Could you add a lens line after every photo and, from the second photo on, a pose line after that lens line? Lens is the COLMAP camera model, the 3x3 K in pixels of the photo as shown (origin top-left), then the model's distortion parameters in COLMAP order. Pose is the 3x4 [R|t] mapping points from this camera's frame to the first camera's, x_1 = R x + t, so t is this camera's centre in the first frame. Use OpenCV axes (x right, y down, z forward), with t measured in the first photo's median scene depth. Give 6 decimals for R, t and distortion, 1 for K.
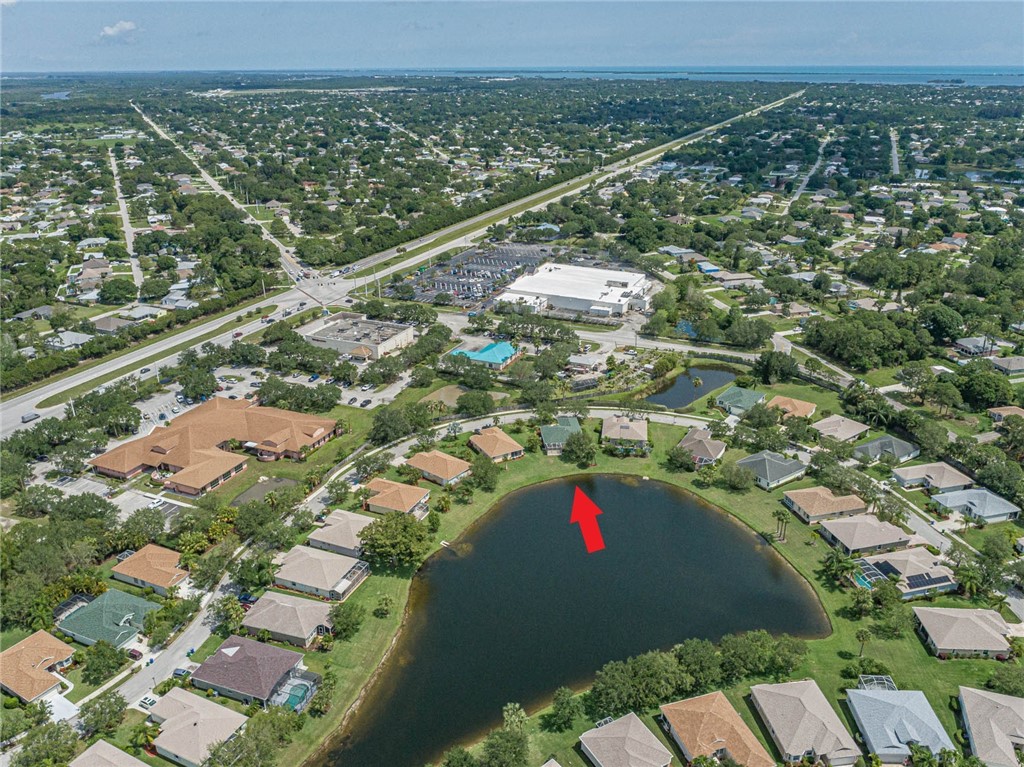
lens RADIAL K [[768.0, 0, 512.0], [0, 768.0, 383.5], [0, 0, 1]] dist [-0.011428, -0.004196]
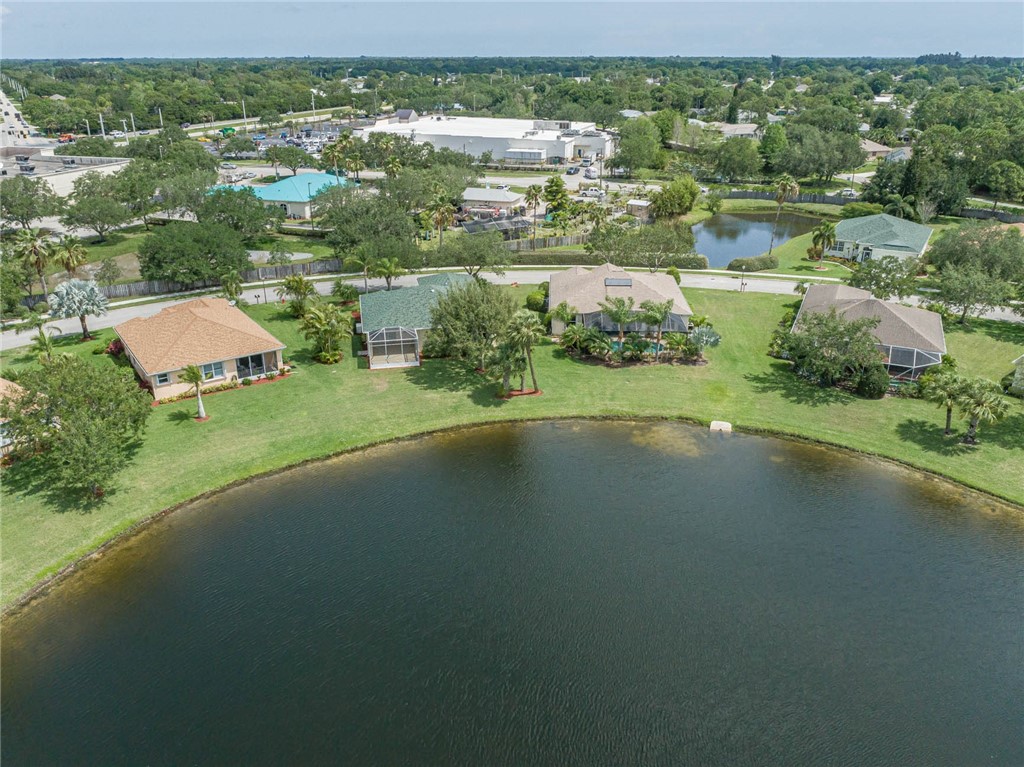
lens RADIAL K [[768.0, 0, 512.0], [0, 768.0, 383.5], [0, 0, 1]] dist [-0.011428, -0.004196]
pose [[0.994942, -0.035711, 0.093889, 0.072626], [0.034651, 0.999316, 0.012894, 0.097934], [-0.094286, -0.009576, 0.995499, 0.706220]]
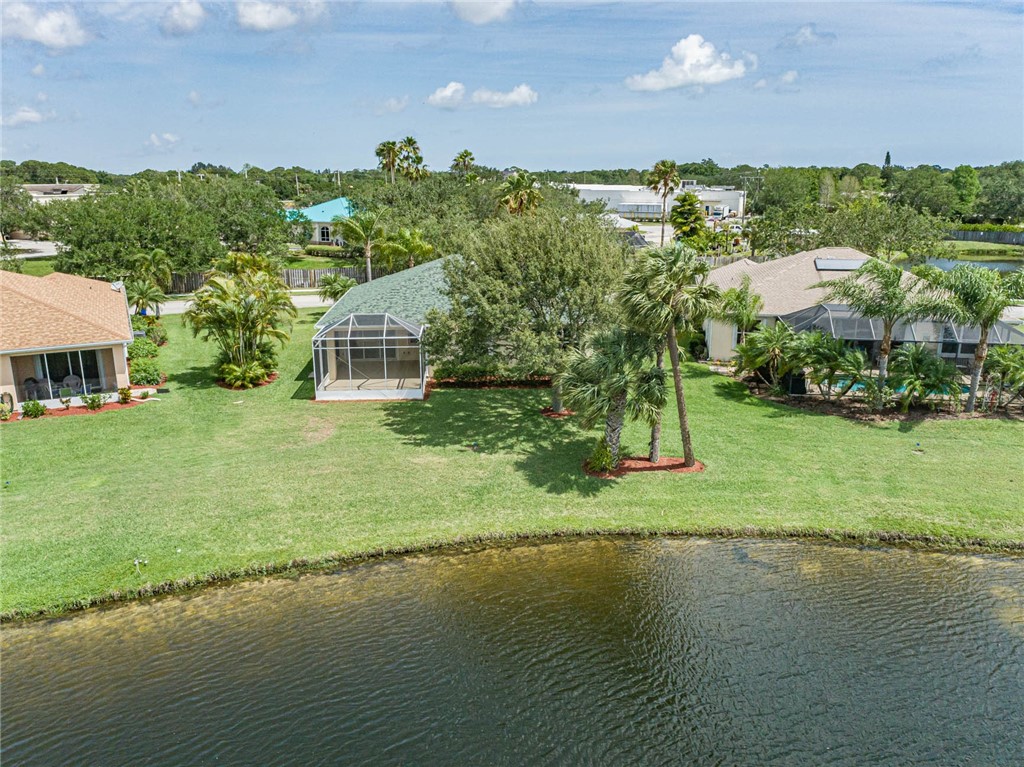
lens RADIAL K [[768.0, 0, 512.0], [0, 768.0, 383.5], [0, 0, 1]] dist [-0.011428, -0.004196]
pose [[0.999165, 0.011280, -0.039262, 0.086333], [-0.016127, 0.991974, -0.125405, 0.107731], [0.037532, 0.125934, 0.991328, 0.871506]]
